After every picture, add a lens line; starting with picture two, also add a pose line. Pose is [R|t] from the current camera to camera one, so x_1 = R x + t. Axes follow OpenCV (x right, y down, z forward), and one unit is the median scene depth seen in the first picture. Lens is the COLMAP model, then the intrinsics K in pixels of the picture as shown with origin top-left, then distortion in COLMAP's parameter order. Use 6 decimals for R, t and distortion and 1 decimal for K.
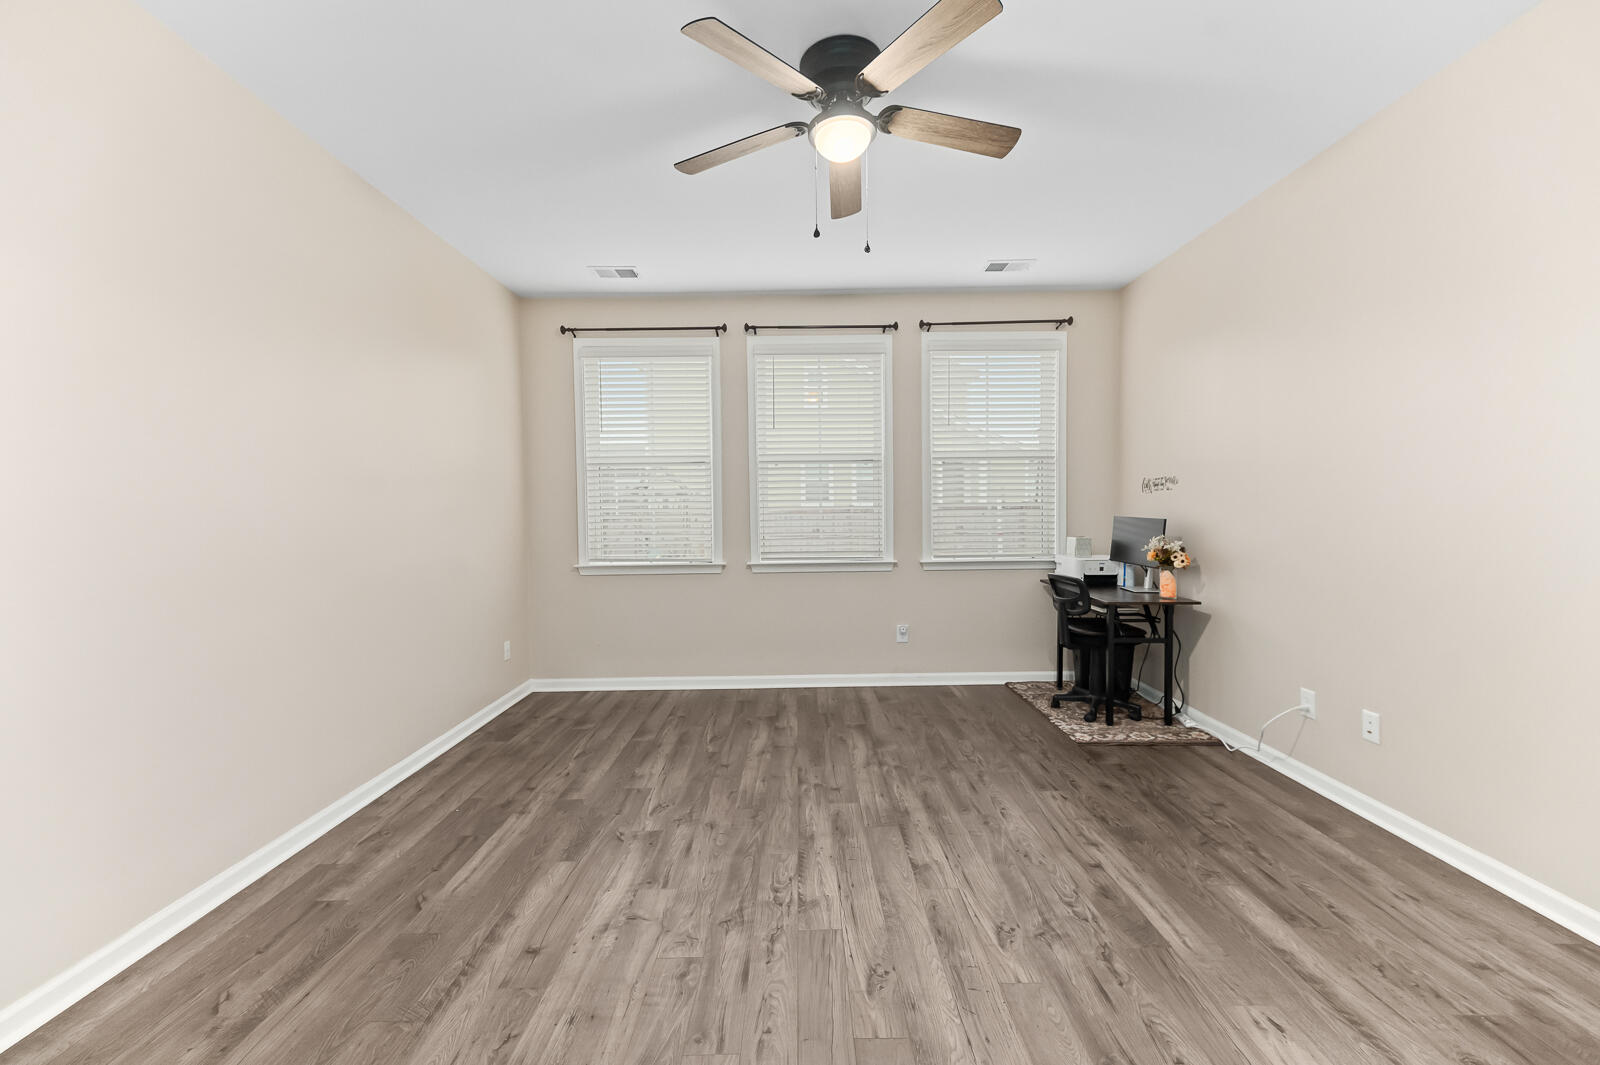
lens RADIAL K [[645.6, 0, 796.2], [0, 645.6, 506.2], [0, 0, 1]] dist [0.023813, 0.000049]
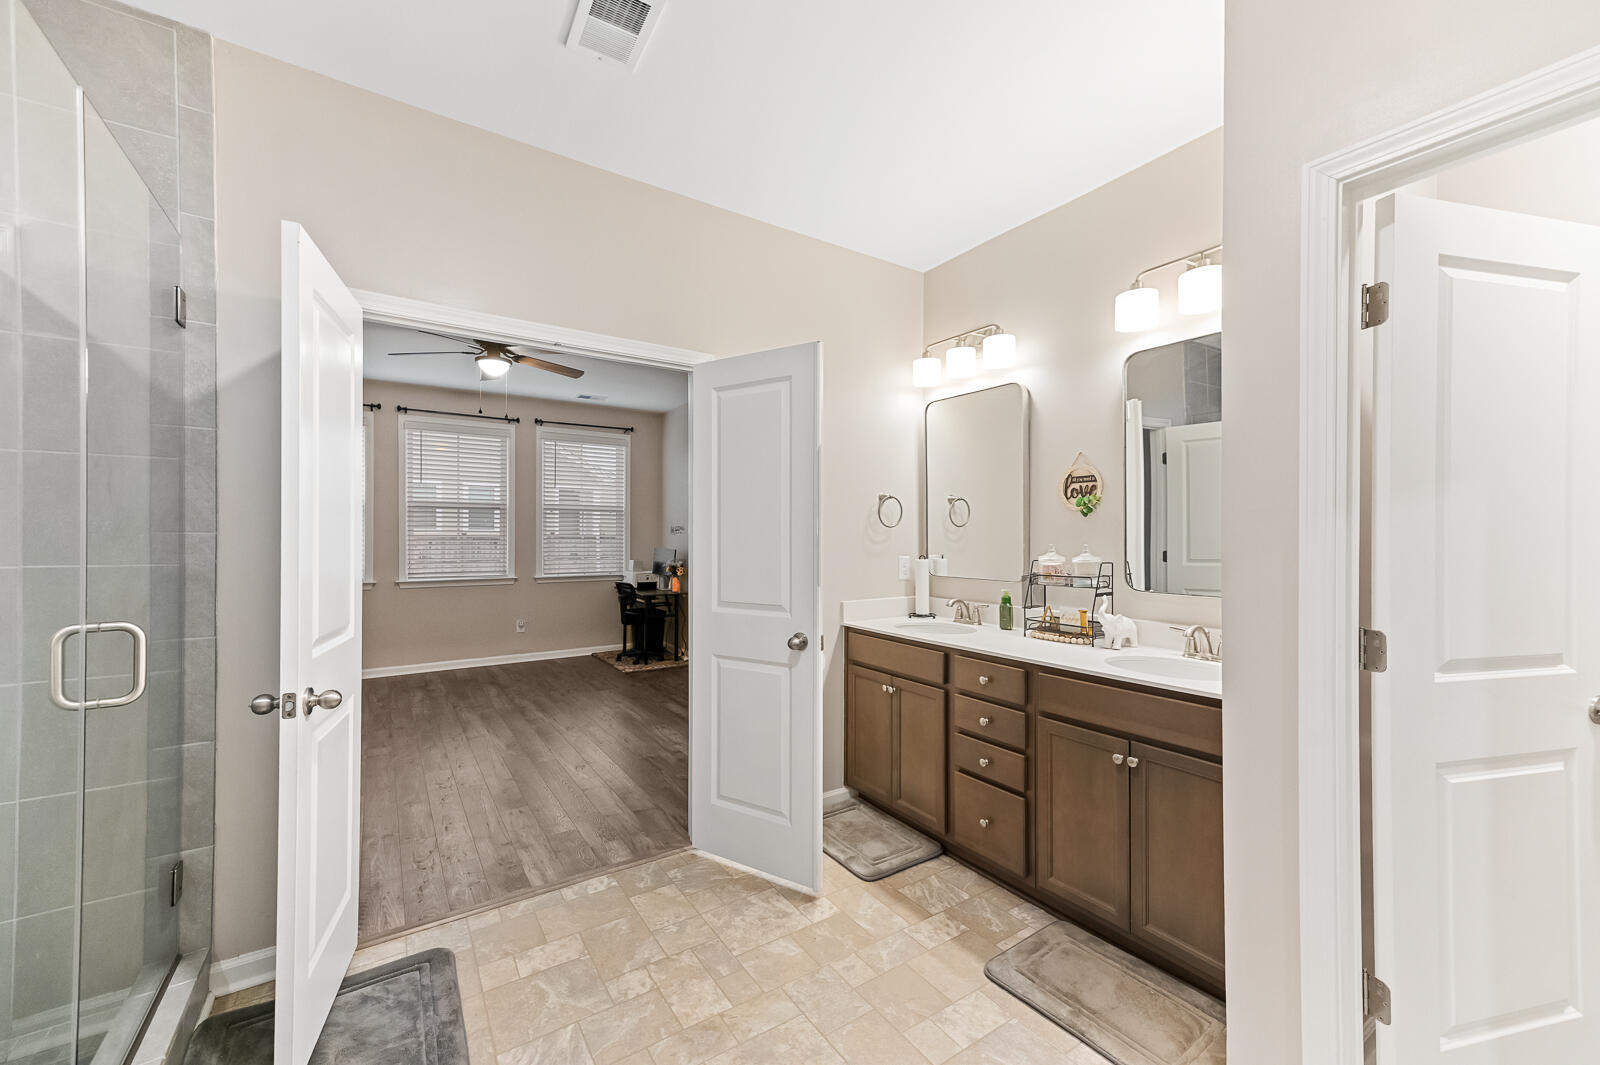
lens RADIAL K [[640.1, 0, 800.7], [0, 640.1, 545.4], [0, 0, 1]] dist [0.024477, 0.000049]
pose [[0.835334, 0.006858, 0.549700, -0.124205], [-0.015015, 0.999834, 0.010344, -0.014656], [-0.549538, -0.016895, 0.835298, -0.650565]]
